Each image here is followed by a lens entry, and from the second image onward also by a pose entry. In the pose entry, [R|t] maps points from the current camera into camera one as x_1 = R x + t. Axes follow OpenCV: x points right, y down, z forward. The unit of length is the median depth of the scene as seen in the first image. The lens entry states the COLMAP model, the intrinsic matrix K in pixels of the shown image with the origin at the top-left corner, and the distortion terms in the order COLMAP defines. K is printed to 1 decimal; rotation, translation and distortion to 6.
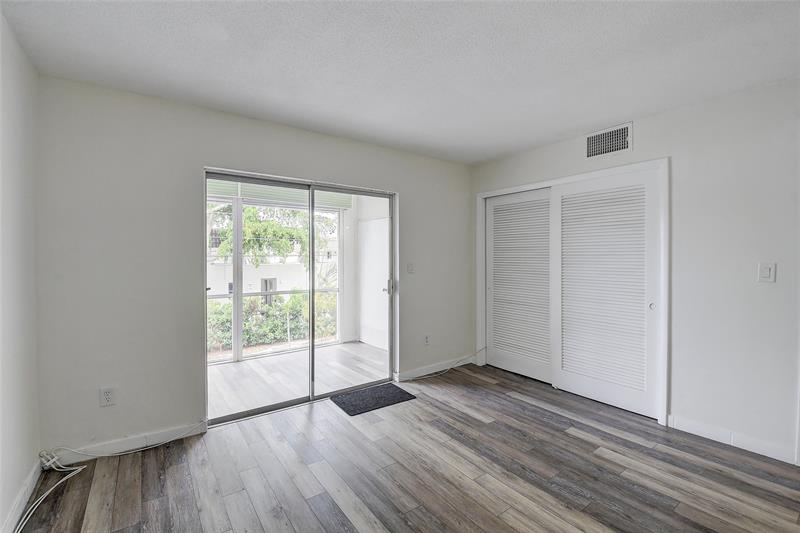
lens RADIAL K [[355.9, 0, 394.2], [0, 355.9, 262.8], [0, 0, 1]] dist [-0.015512, -0.004551]
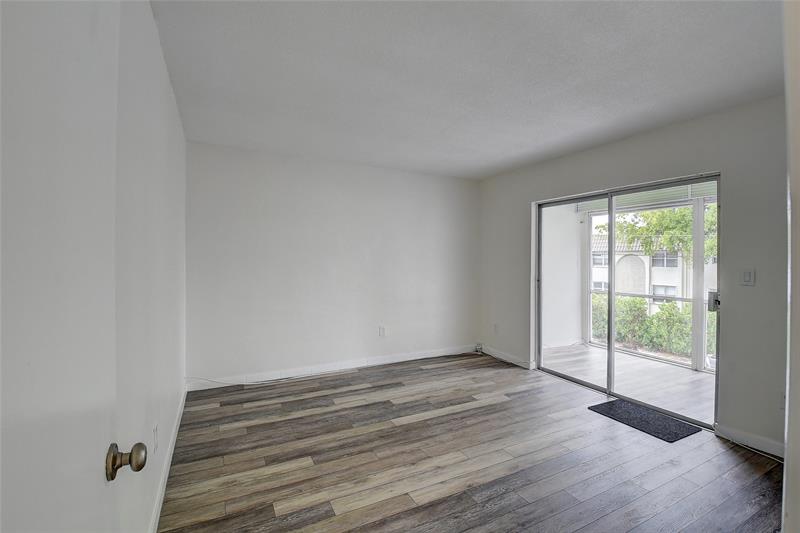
lens RADIAL K [[355.9, 0, 391.9], [0, 355.9, 261.9], [0, 0, 1]] dist [-0.015512, -0.004551]
pose [[-0.167823, 0.008076, -0.985784, 0.967323], [-0.029209, 0.999487, 0.013160, -0.003666], [0.985384, 0.031003, -0.167501, 0.554881]]
